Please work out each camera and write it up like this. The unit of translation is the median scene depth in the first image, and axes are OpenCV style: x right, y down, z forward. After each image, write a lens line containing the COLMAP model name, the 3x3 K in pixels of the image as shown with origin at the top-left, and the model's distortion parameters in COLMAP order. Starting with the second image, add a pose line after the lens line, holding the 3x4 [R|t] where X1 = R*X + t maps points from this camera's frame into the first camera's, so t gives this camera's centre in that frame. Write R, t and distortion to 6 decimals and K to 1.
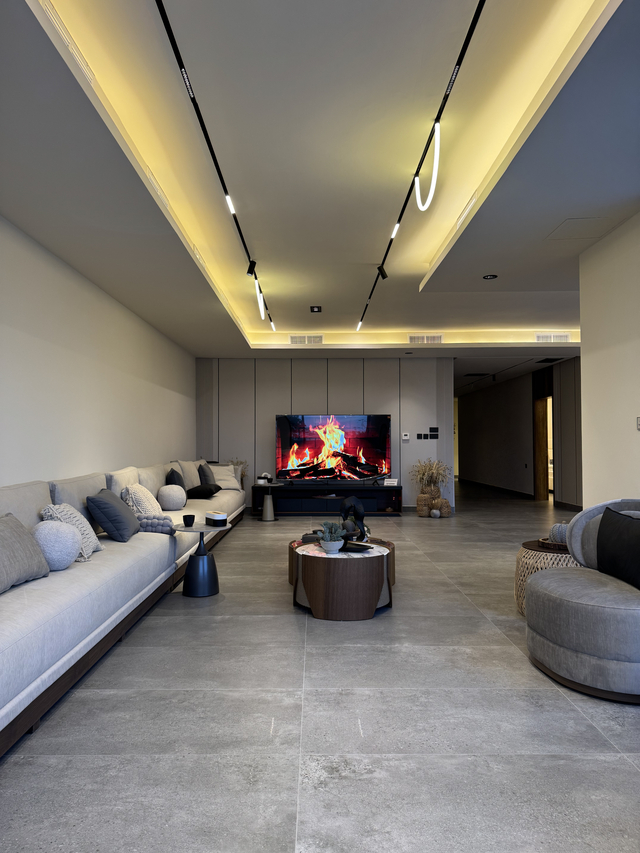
lens RADIAL K [[597.7, 0, 322.8], [0, 597.7, 431.9], [0, 0, 1]] dist [0.062101, -0.064495]
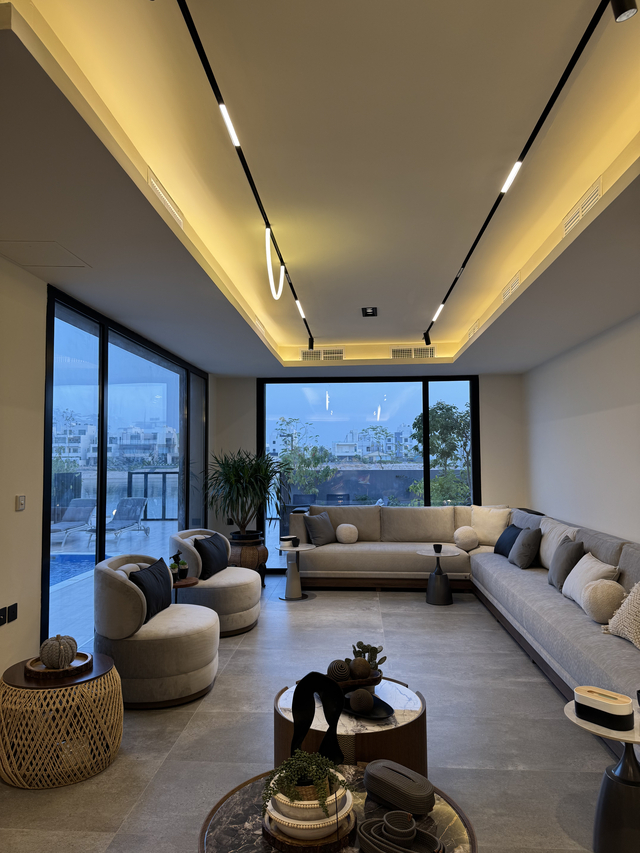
lens RADIAL K [[597.7, 0, 321.8], [0, 597.7, 424.0], [0, 0, 1]] dist [0.062101, -0.064495]
pose [[-0.997103, 0.011921, 0.075121, 0.015008], [0.005920, 0.996809, -0.079603, -0.074823], [-0.075830, -0.078928, -0.993992, 2.491052]]
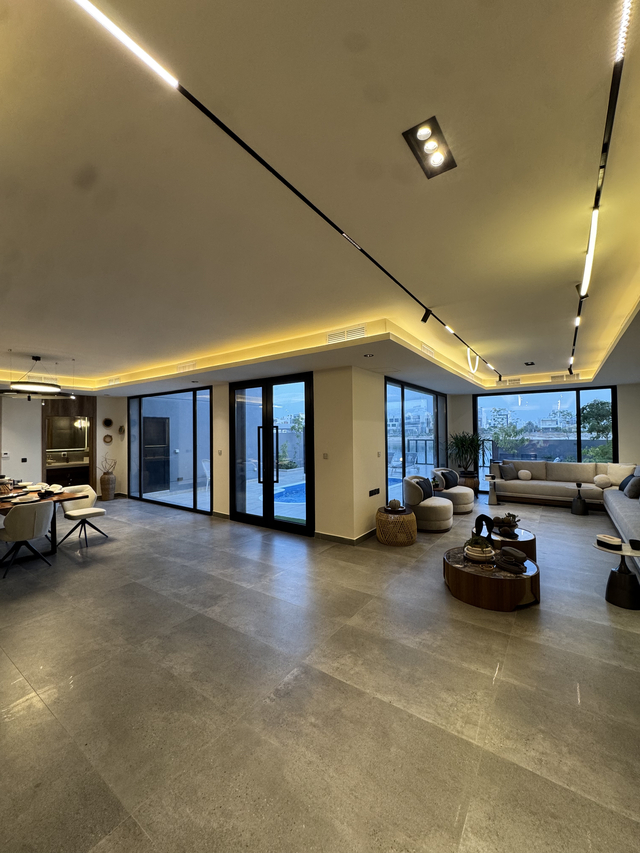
lens RADIAL K [[349.2, 0, 325.2], [0, 349.2, 426.6], [0, 0, 1]] dist [0.008002, 0.001280]
pose [[-0.820360, 0.019155, 0.571526, -0.193501], [0.000519, 0.999463, -0.032752, -0.110534], [-0.571847, -0.026571, -0.819930, 3.153980]]
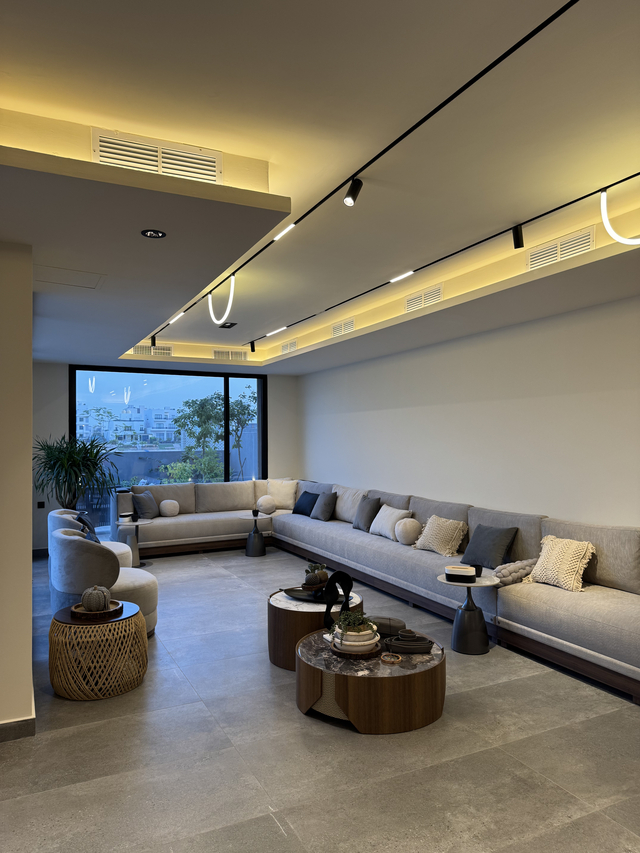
lens RADIAL K [[597.7, 0, 317.8], [0, 597.7, 439.1], [0, 0, 1]] dist [0.062101, -0.064495]
pose [[-0.899365, 0.010117, -0.437081, 0.709606], [0.018470, 0.999719, -0.014863, -0.091483], [0.436808, -0.021440, -0.899299, 2.870313]]
